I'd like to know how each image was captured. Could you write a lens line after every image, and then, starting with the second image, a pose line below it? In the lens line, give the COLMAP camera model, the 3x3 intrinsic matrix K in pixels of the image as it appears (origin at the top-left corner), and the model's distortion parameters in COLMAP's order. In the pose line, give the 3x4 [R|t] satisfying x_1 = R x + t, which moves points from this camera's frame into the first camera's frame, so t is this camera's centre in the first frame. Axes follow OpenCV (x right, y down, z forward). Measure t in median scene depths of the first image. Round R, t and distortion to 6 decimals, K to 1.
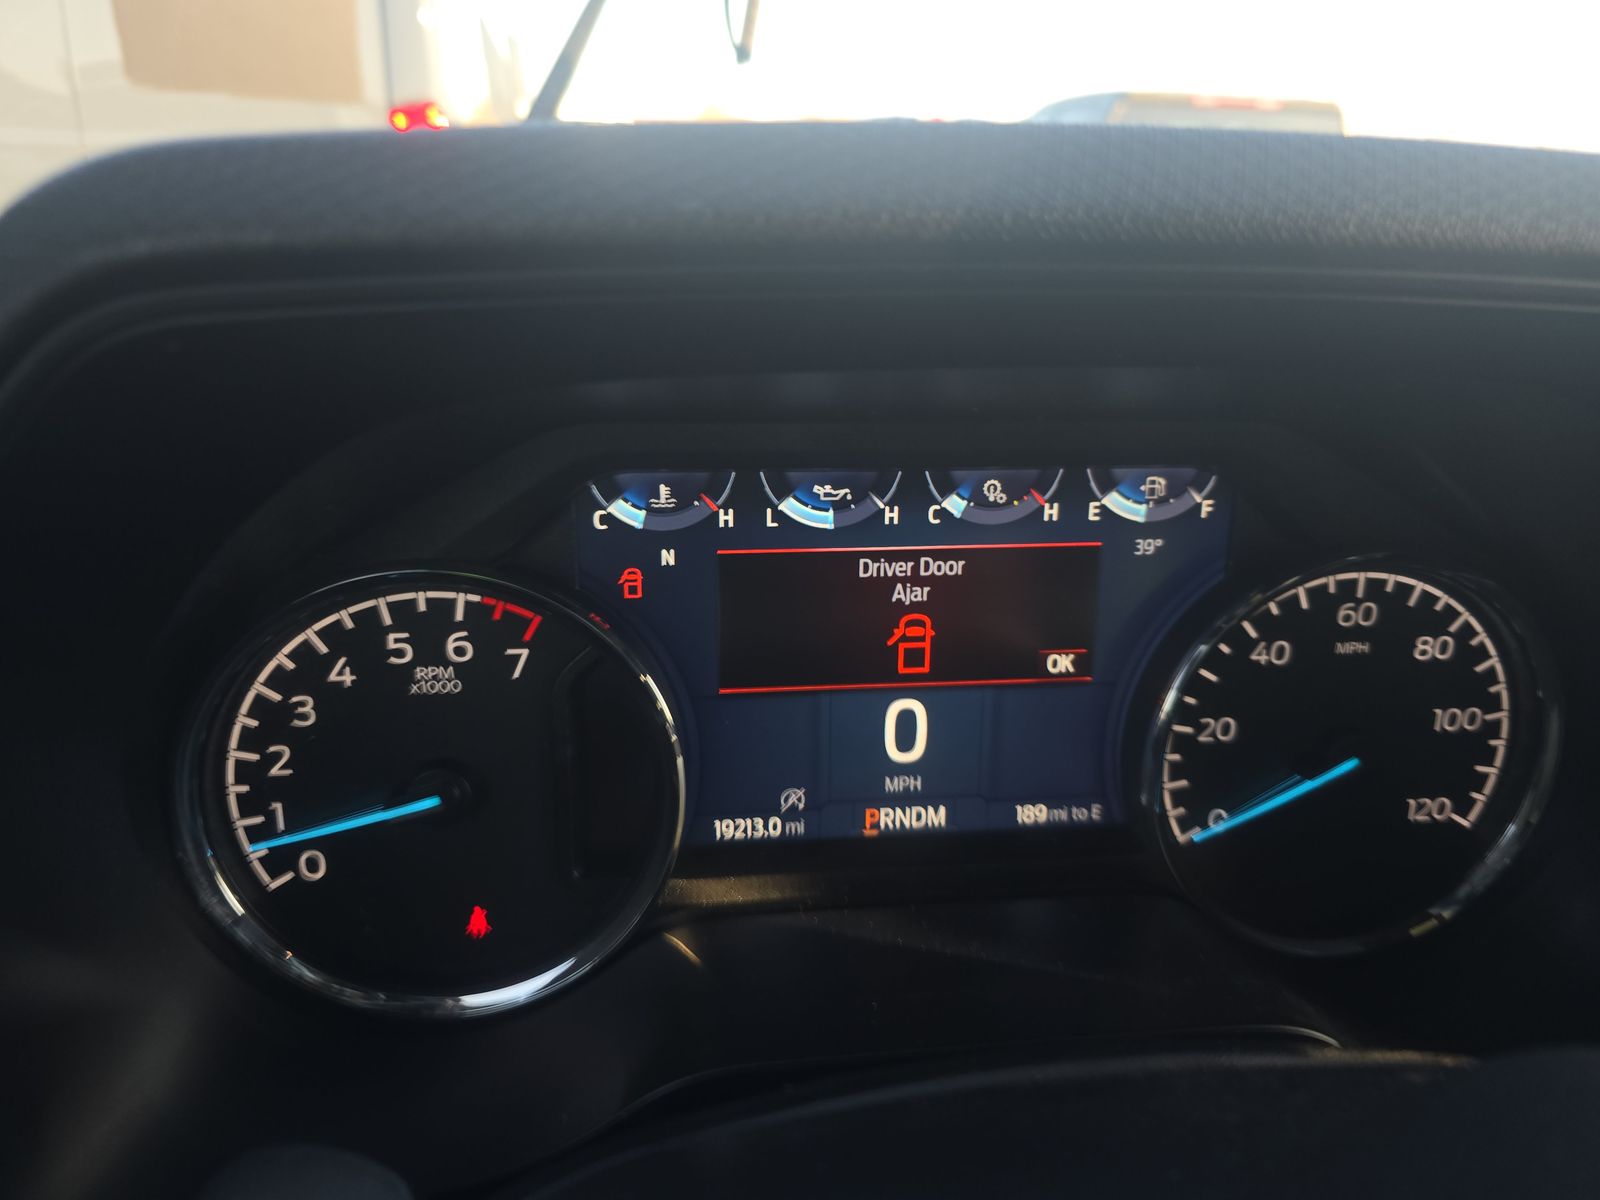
lens RADIAL K [[1078.2, 0, 787.5], [0, 1078.2, 602.1], [0, 0, 1]] dist [0.033928, -0.020003]
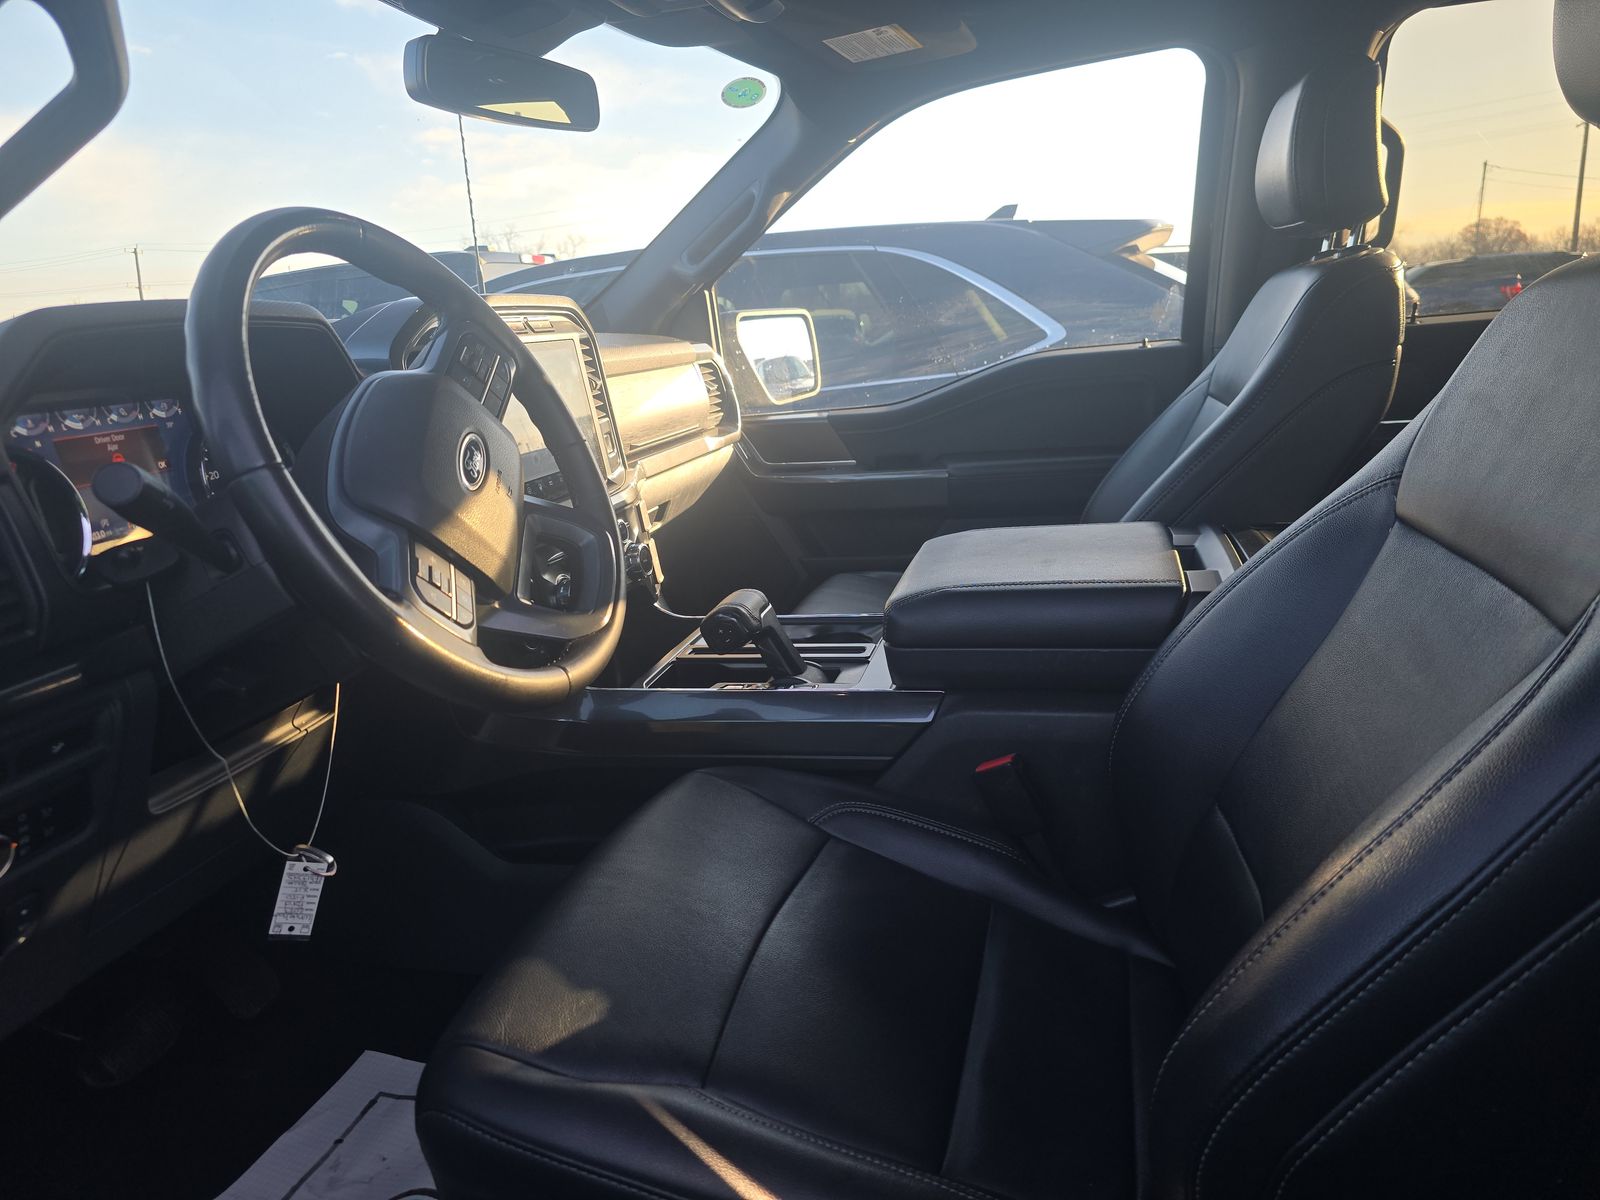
lens RADIAL K [[1078.2, 0, 796.7], [0, 1078.2, 595.2], [0, 0, 1]] dist [0.033928, -0.020003]
pose [[0.349169, -0.284226, 0.892915, -2.177516], [0.428964, 0.895666, 0.117358, 0.873231], [-0.833109, 0.342050, 0.434661, -1.902052]]
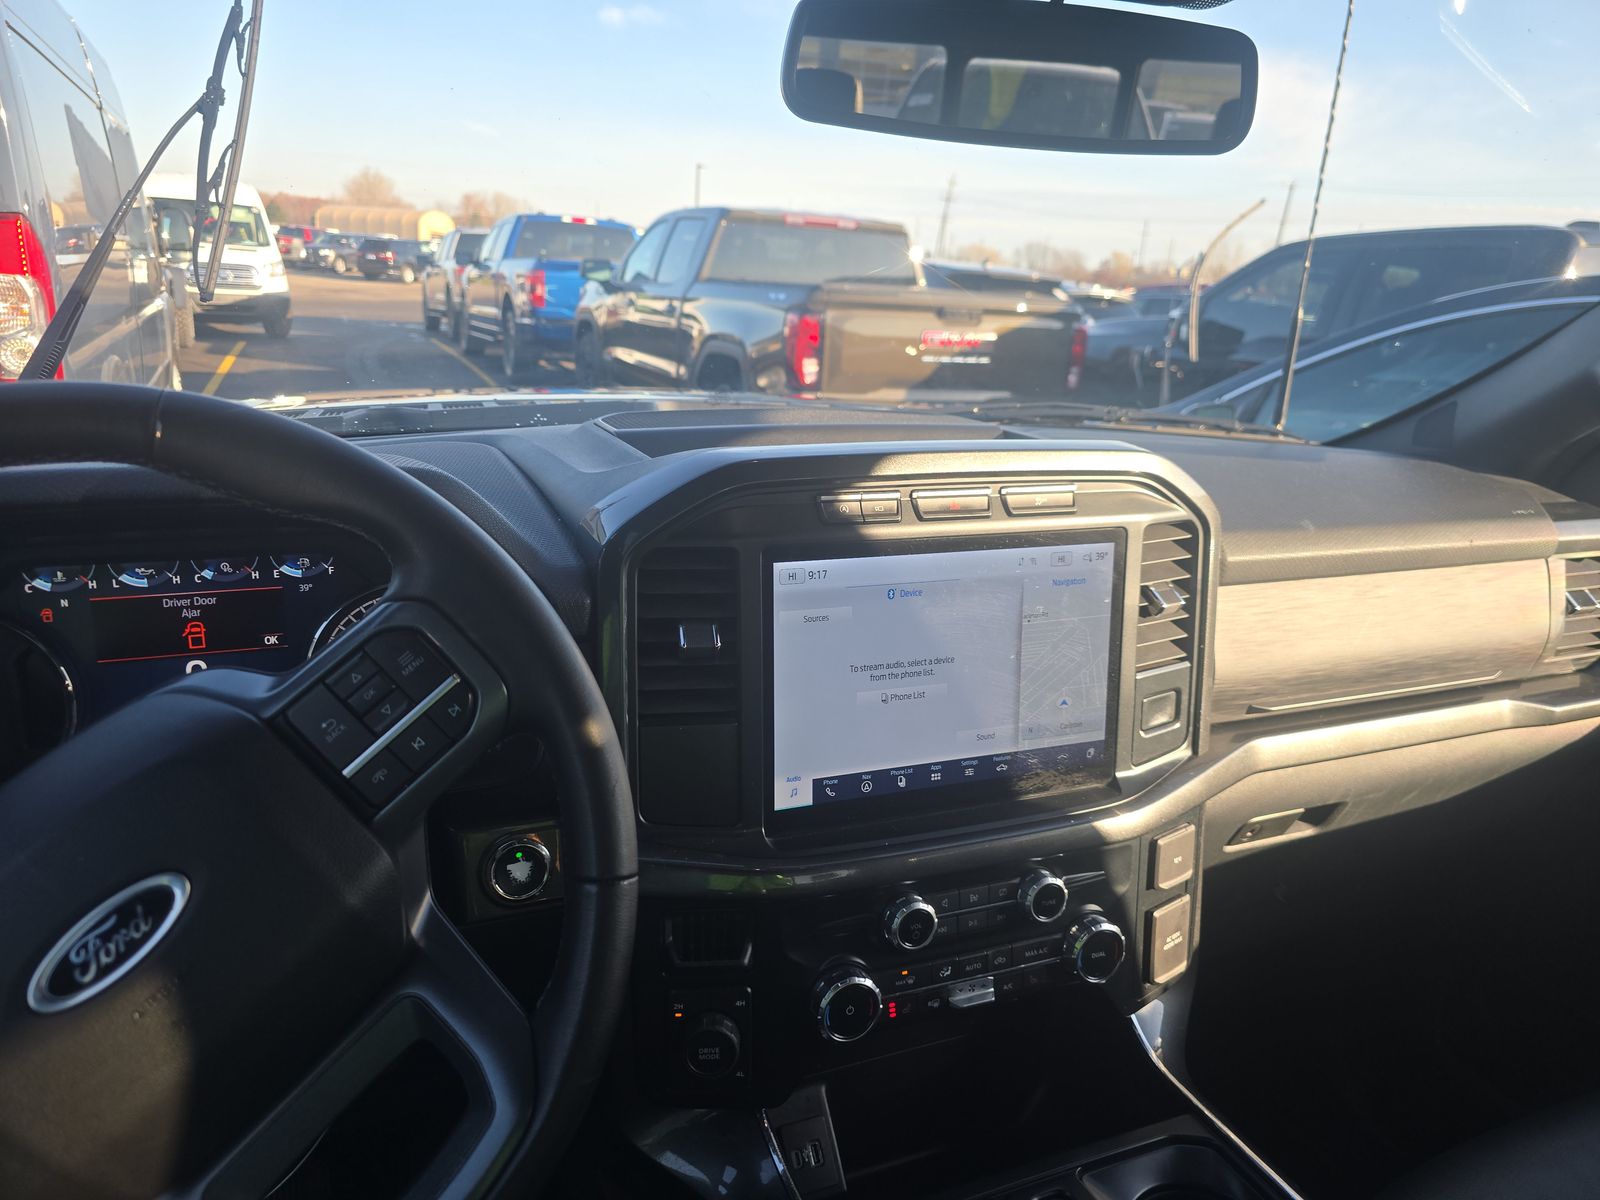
lens RADIAL K [[1078.2, 0, 783.1], [0, 1078.2, 593.2], [0, 0, 1]] dist [0.033928, -0.020003]
pose [[0.957536, -0.061039, 0.281780, 0.700600], [0.087762, 0.992661, -0.083198, 0.264519], [-0.274633, 0.104395, 0.955865, -1.641159]]
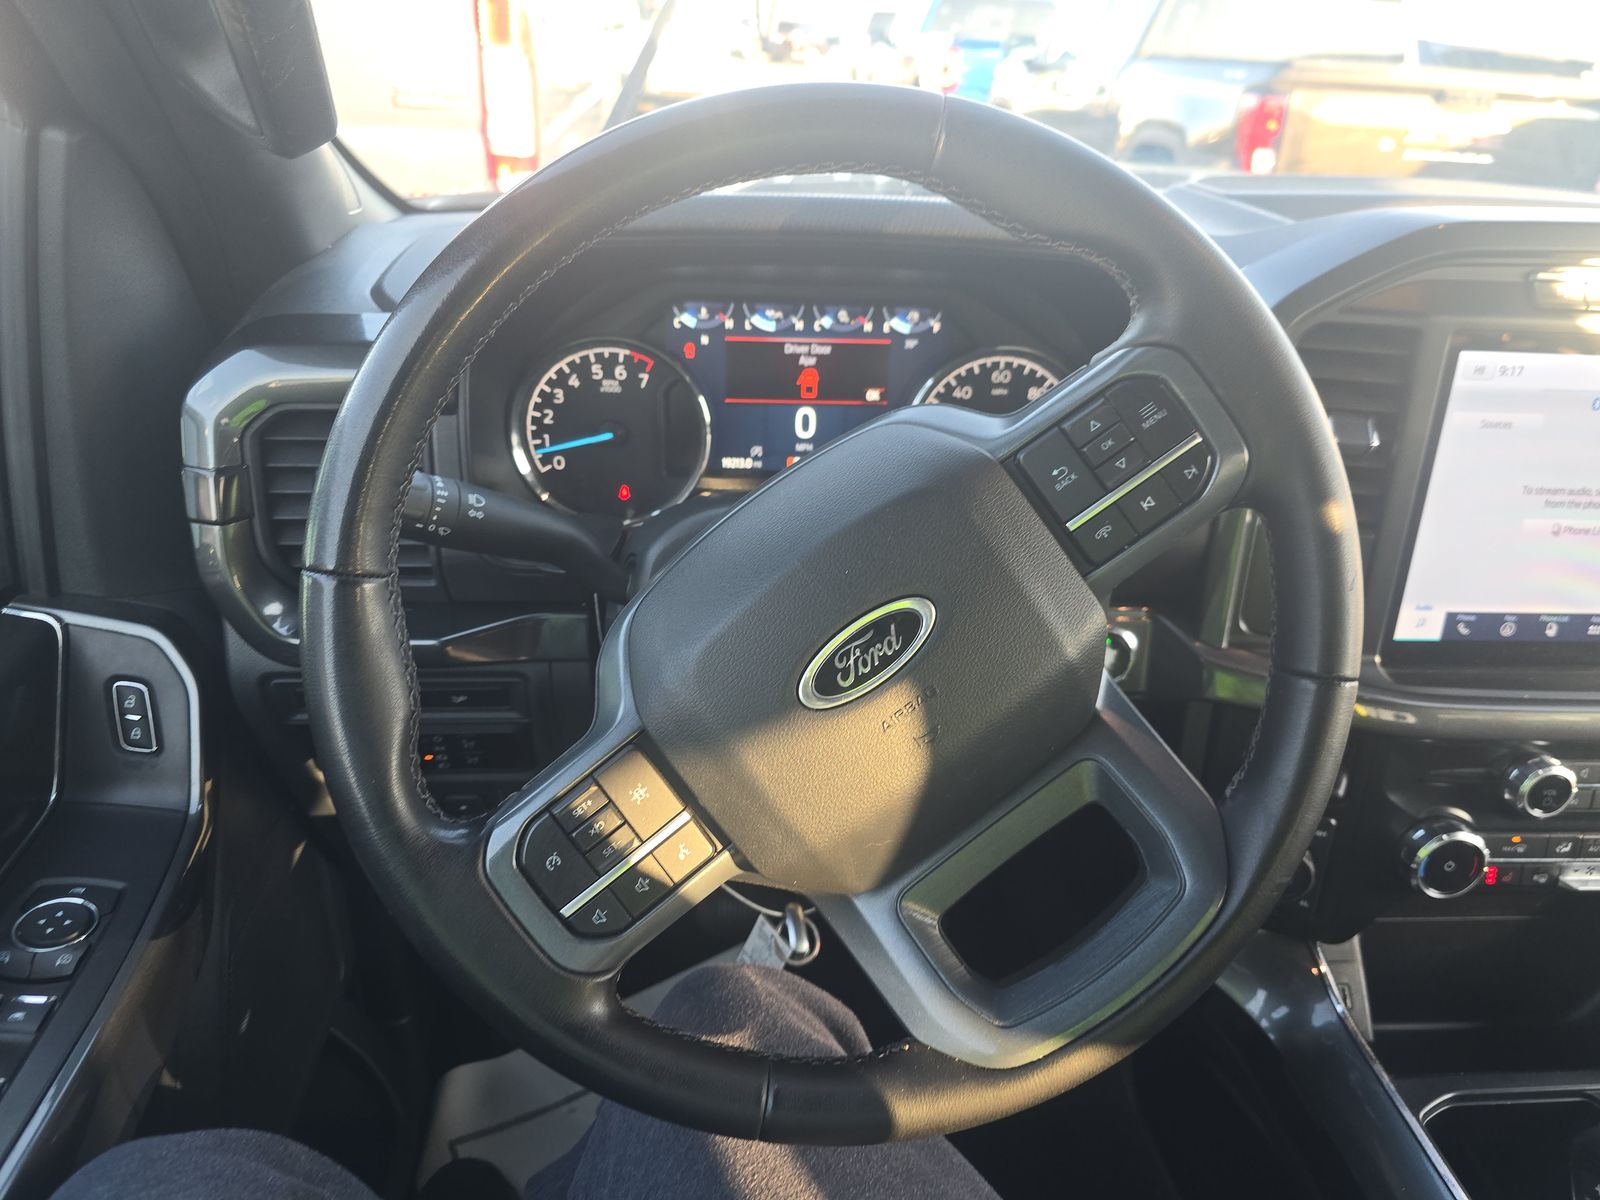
lens RADIAL K [[1078.2, 0, 798.1], [0, 1078.2, 610.5], [0, 0, 1]] dist [0.033928, -0.020003]
pose [[0.999079, 0.034394, -0.025652, 0.178673], [-0.031891, 0.995218, 0.092321, 0.329193], [0.028705, -0.091418, 0.995399, -1.446257]]
